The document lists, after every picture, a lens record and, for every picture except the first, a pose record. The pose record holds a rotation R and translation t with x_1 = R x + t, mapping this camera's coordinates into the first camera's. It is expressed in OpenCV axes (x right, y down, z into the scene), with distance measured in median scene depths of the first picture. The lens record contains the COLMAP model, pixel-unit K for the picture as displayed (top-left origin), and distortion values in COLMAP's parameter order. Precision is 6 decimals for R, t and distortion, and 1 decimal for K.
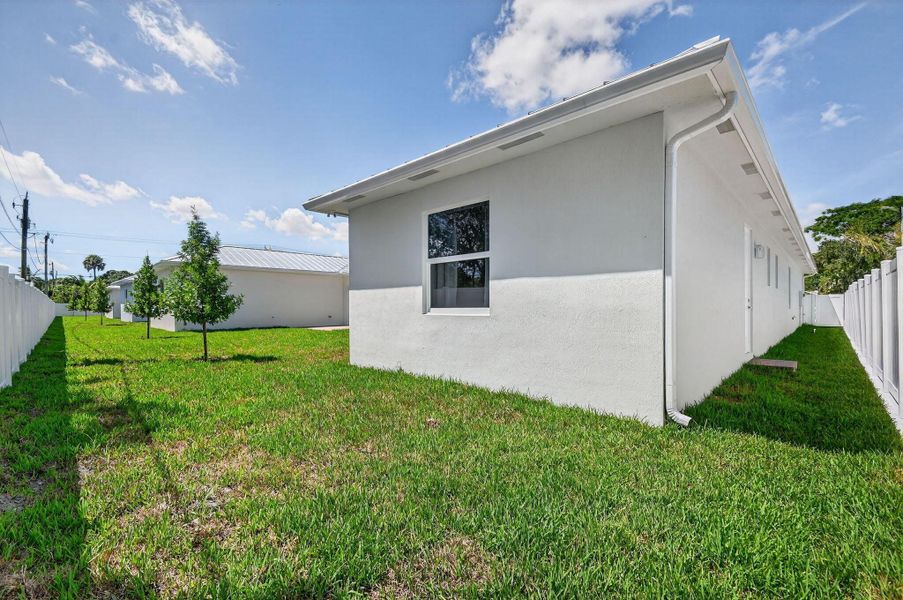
lens RADIAL K [[395.7, 0, 452.6], [0, 395.7, 308.2], [0, 0, 1]] dist [0.022911, -0.022681]
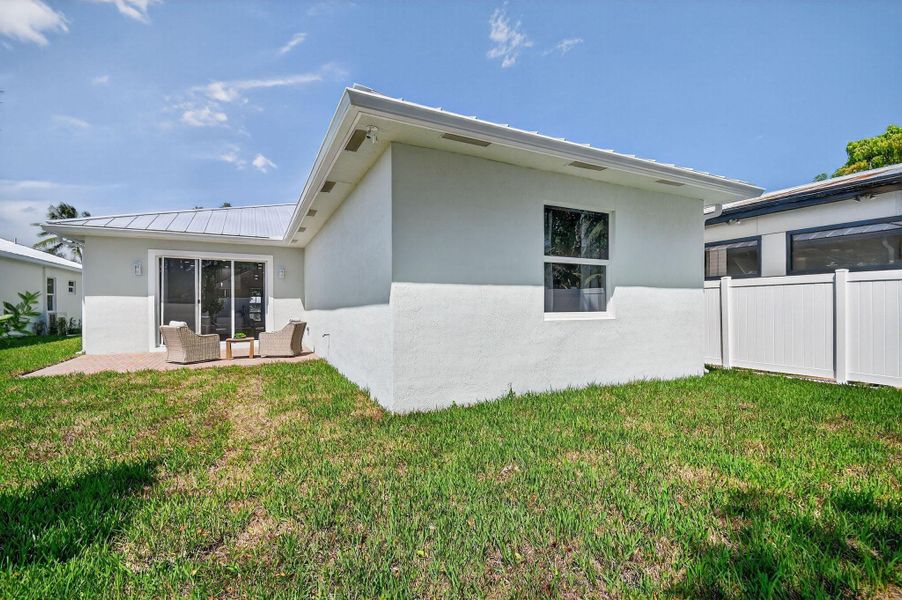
lens RADIAL K [[395.3, 0, 452.1], [0, 395.3, 308.2], [0, 0, 1]] dist [0.022911, -0.022681]
pose [[0.329797, -0.005413, 0.944036, -0.952611], [0.008852, 0.999957, 0.002641, -0.014432], [-0.944010, 0.007486, 0.329831, 0.917503]]
